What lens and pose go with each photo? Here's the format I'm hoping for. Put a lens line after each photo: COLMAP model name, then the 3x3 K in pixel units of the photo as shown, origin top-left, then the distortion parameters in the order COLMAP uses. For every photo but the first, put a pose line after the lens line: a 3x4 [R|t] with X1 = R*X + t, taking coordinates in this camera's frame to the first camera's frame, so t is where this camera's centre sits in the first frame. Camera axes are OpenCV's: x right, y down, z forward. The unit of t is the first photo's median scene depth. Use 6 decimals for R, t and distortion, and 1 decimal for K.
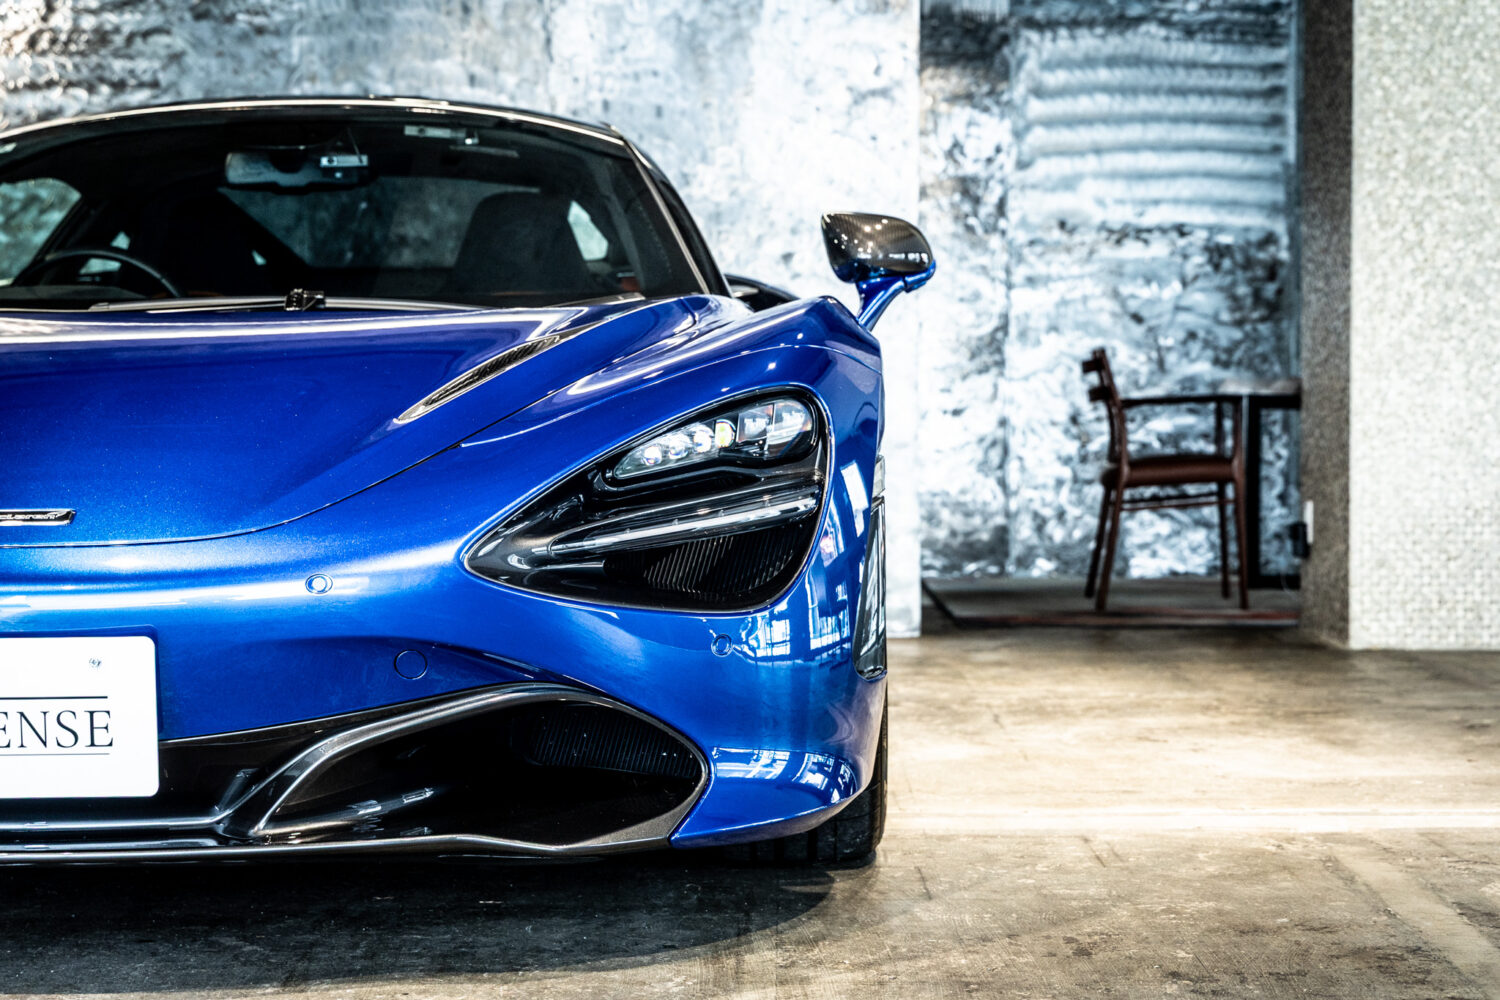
lens RADIAL K [[2804.3, 0, 759.7], [0, 2804.3, 460.3], [0, 0, 1]] dist [0.055384, 0.000000]
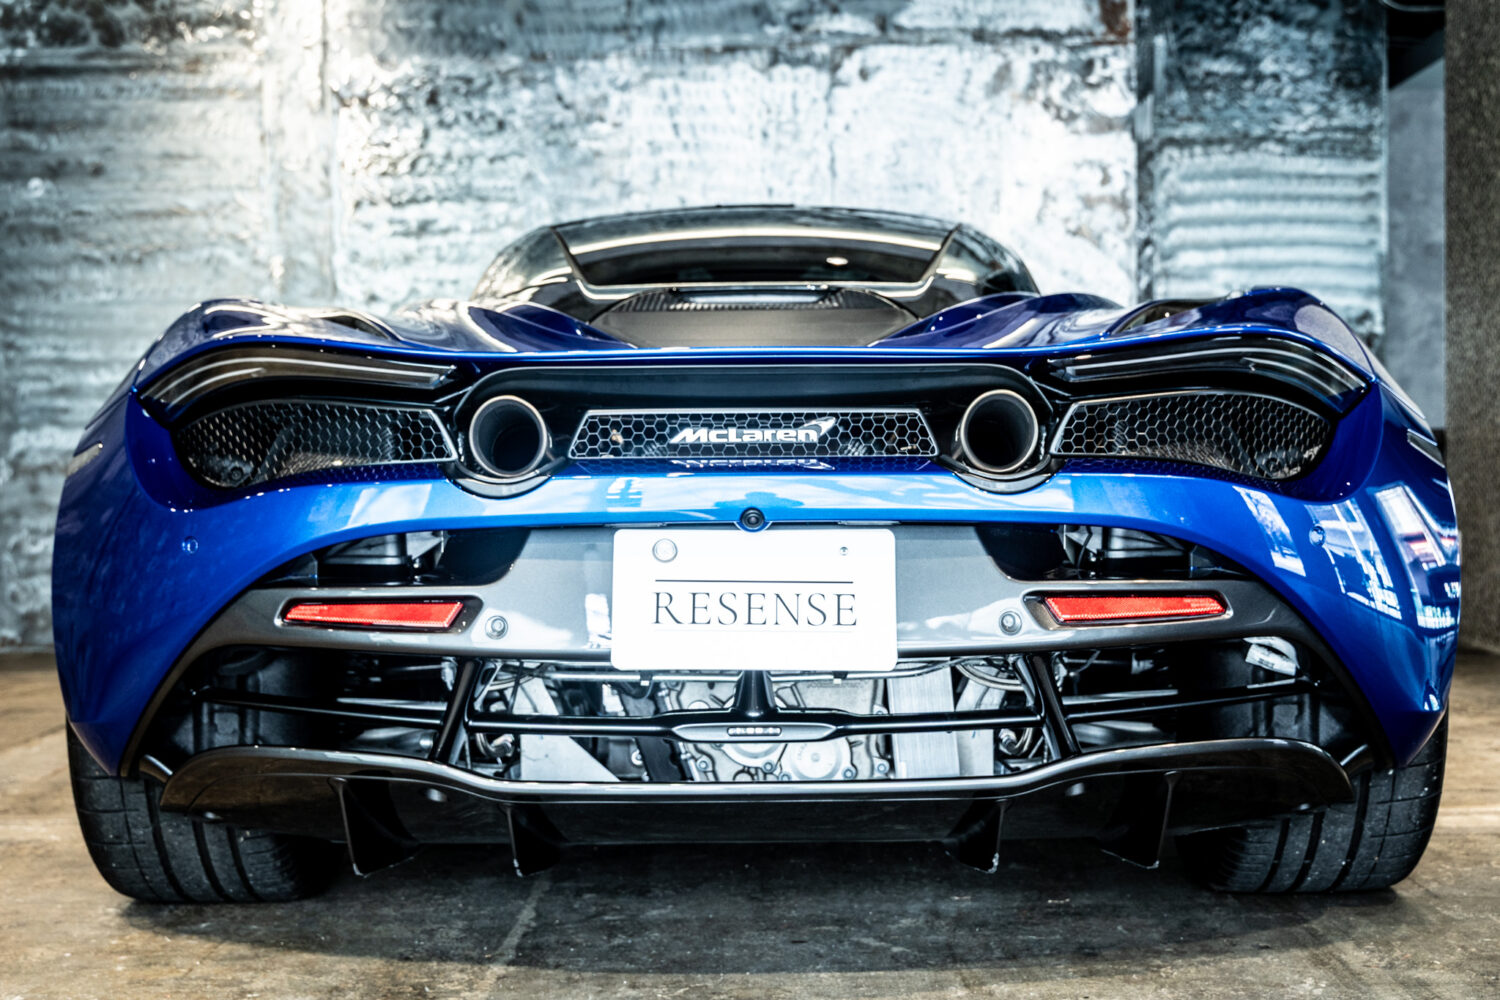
lens RADIAL K [[2166.3, 0, 770.7], [0, 2166.3, 529.5], [0, 0, 1]] dist [0.040600, 0.000000]
pose [[0.999955, -0.007267, -0.006133, -0.097316], [0.007381, 0.999794, 0.018906, -0.005924], [0.005995, -0.018950, 0.999802, 0.048346]]
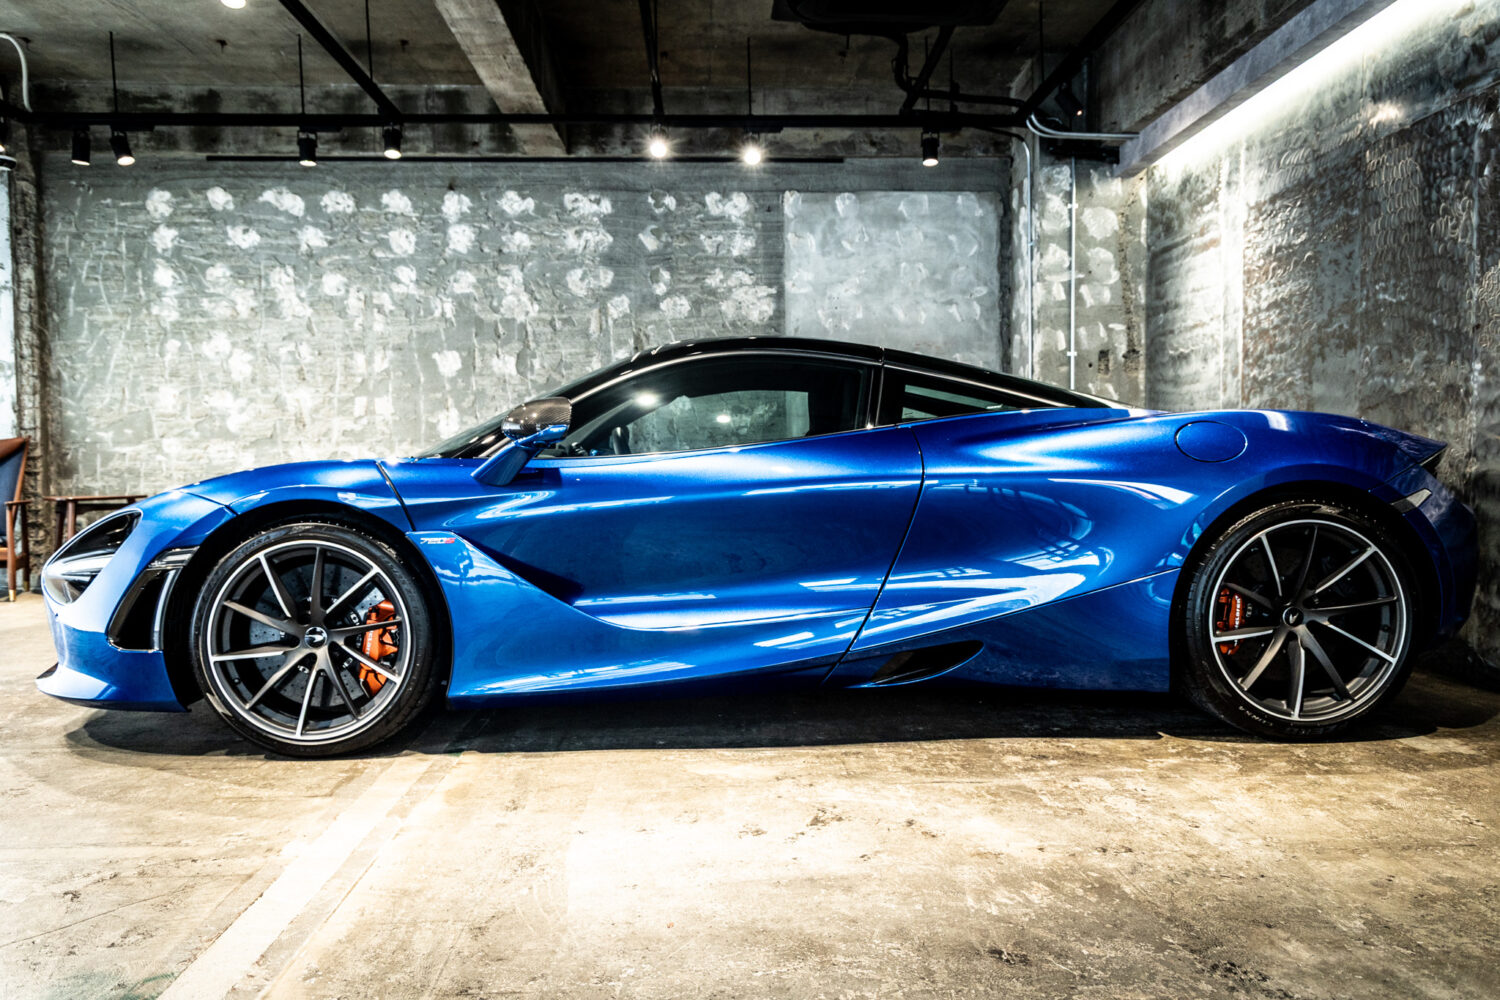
lens RADIAL K [[1153.5, 0, 756.9], [0, 1153.5, 505.8], [0, 0, 1]] dist [0.004247, 0.008681]
pose [[0.054735, 0.046847, -0.997401, 0.434869], [-0.011395, 0.998863, 0.046290, -0.036883], [0.998436, 0.008832, 0.055207, 0.655445]]
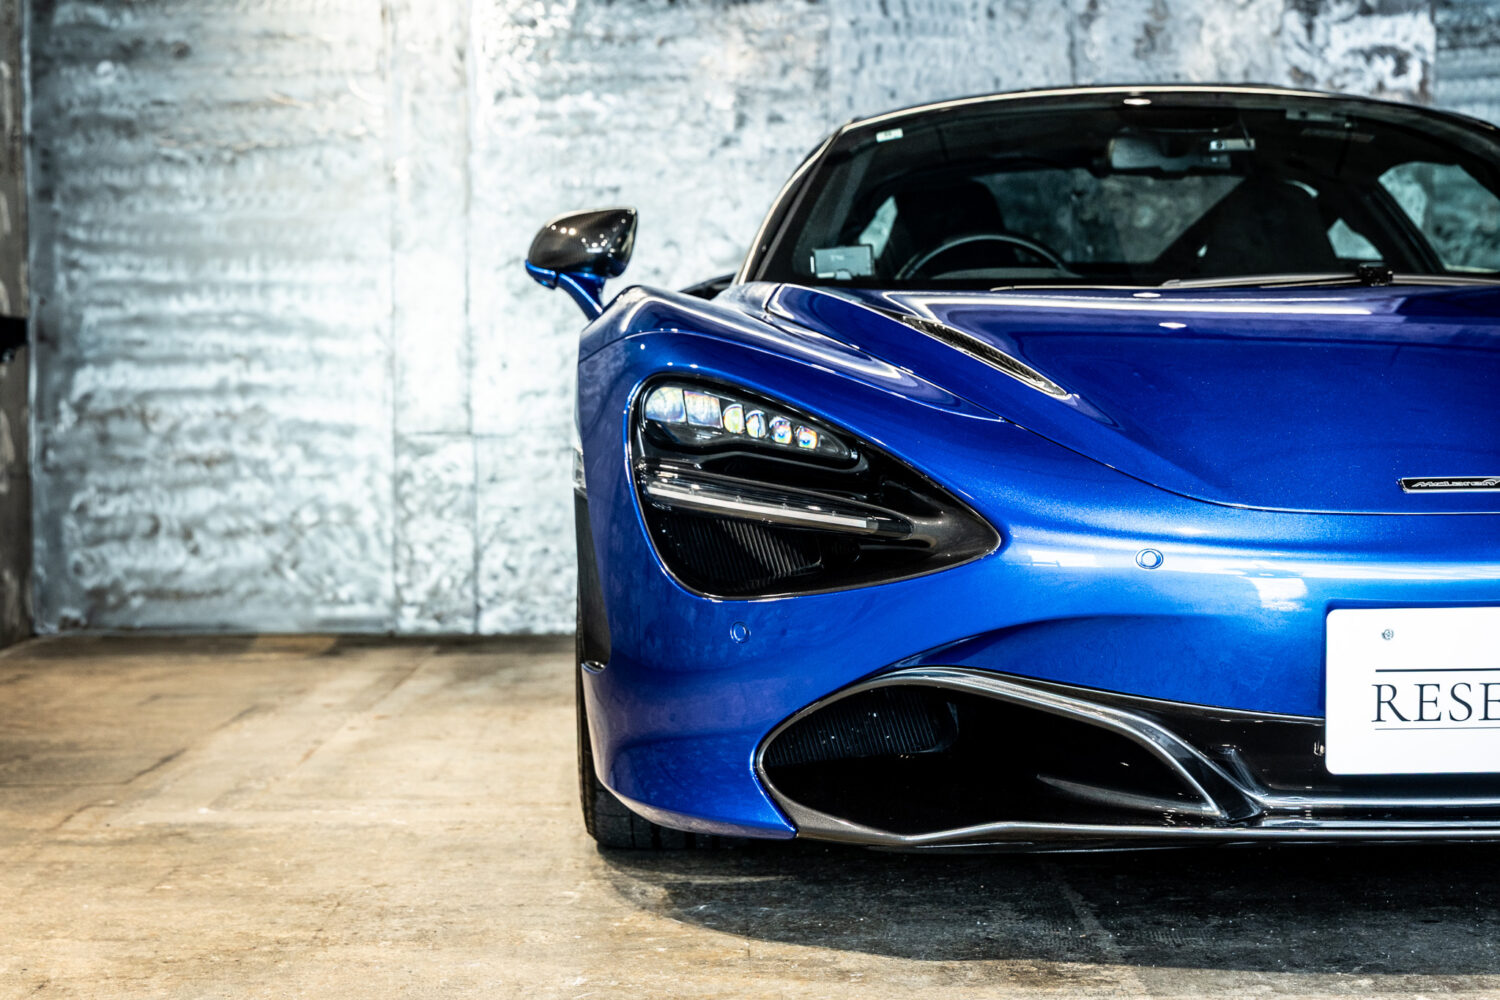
lens RADIAL K [[2681.3, 0, 784.5], [0, 2681.3, 470.9], [0, 0, 1]] dist [0.070476, 0.000000]
pose [[0.999743, -0.004685, 0.022185, -0.202321], [0.004724, 0.999987, -0.001700, 0.006237], [-0.022176, 0.001804, 0.999752, 0.028936]]
